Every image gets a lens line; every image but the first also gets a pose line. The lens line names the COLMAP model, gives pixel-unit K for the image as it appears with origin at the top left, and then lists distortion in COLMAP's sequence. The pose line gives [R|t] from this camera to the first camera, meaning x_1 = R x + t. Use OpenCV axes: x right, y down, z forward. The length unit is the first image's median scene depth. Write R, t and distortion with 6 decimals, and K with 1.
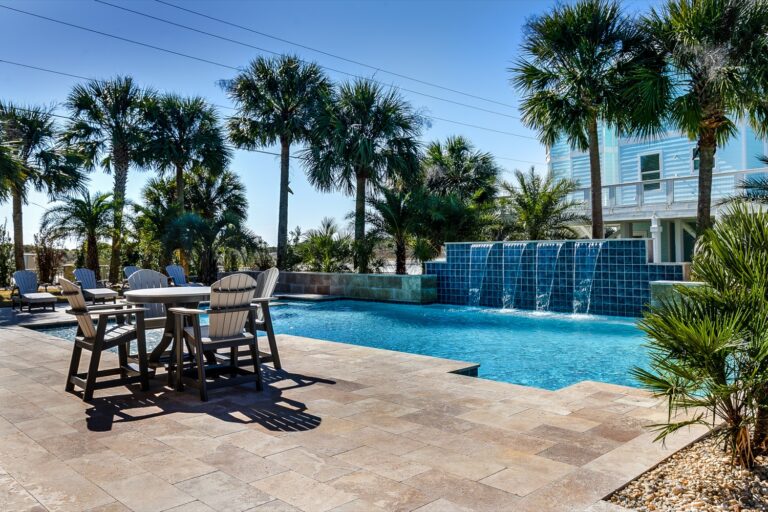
lens RADIAL K [[590.2, 0, 348.0], [0, 590.2, 256.5], [0, 0, 1]] dist [0.000447, 0.003247]
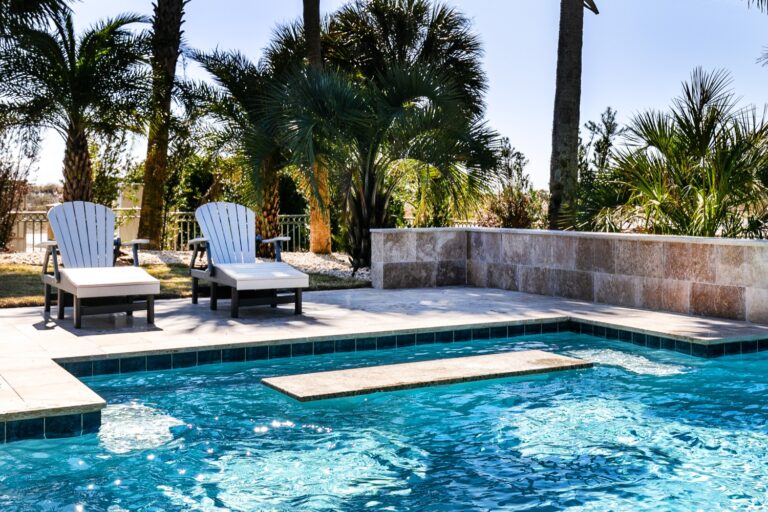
lens RADIAL K [[1049.1, 0, 384.0], [0, 1049.1, 256.0], [0, 0, 1]] dist [-0.016838, -0.017403]
pose [[0.962644, 0.029872, -0.269117, -0.054326], [-0.016865, 0.998581, 0.050514, 0.012252], [0.270244, -0.044089, 0.961782, 0.439733]]
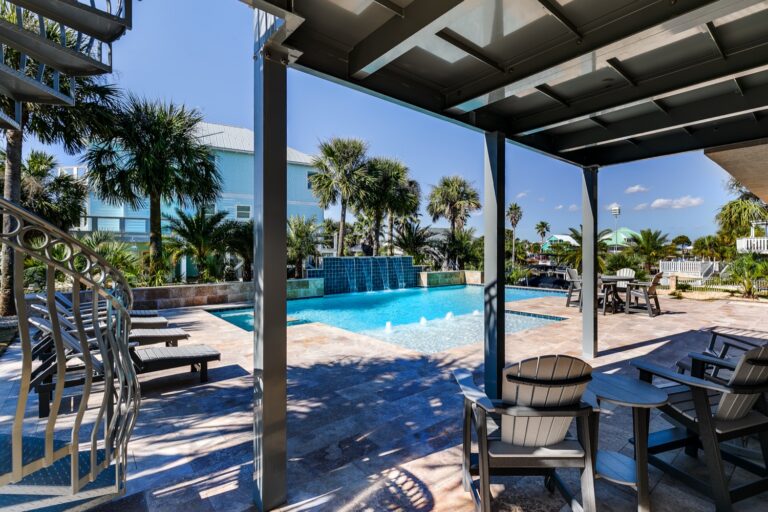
lens RADIAL K [[358.3, 0, 373.3], [0, 358.3, 254.6], [0, 0, 1]] dist [0.016119, 0.000005]
pose [[0.074560, 0.004106, 0.997208, -0.611951], [0.005883, 0.999972, -0.004558, -0.018870], [-0.997199, 0.006206, 0.074534, 0.603457]]
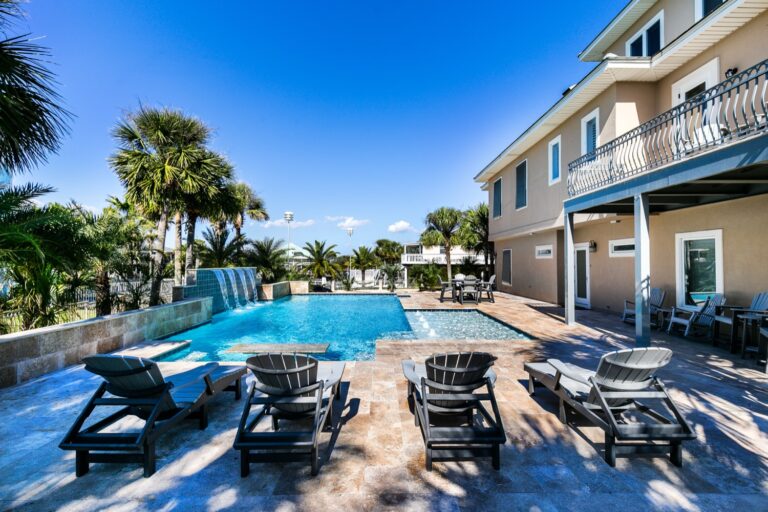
lens RADIAL K [[358.3, 0, 373.3], [0, 358.3, 254.6], [0, 0, 1]] dist [0.016119, 0.000005]
pose [[-0.725589, 0.026768, 0.687608, -0.457988], [0.012412, 0.999590, -0.025816, -0.022270], [-0.688017, -0.010197, -0.725623, 0.983071]]
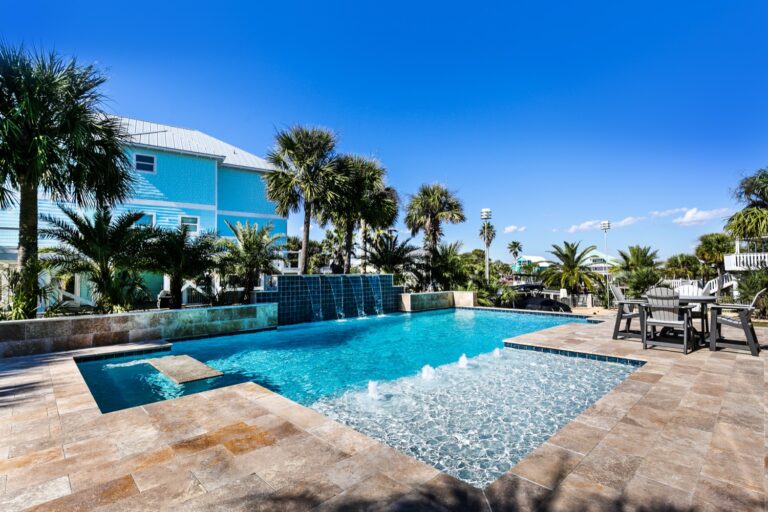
lens RADIAL K [[362.8, 0, 374.3], [0, 362.8, 265.6], [0, 0, 1]] dist [0.013232, -0.000233]
pose [[-0.010874, 0.033604, 0.999376, -0.447385], [0.013637, 0.999347, -0.033455, -0.011307], [-0.999848, 0.013265, -0.011325, 0.618148]]
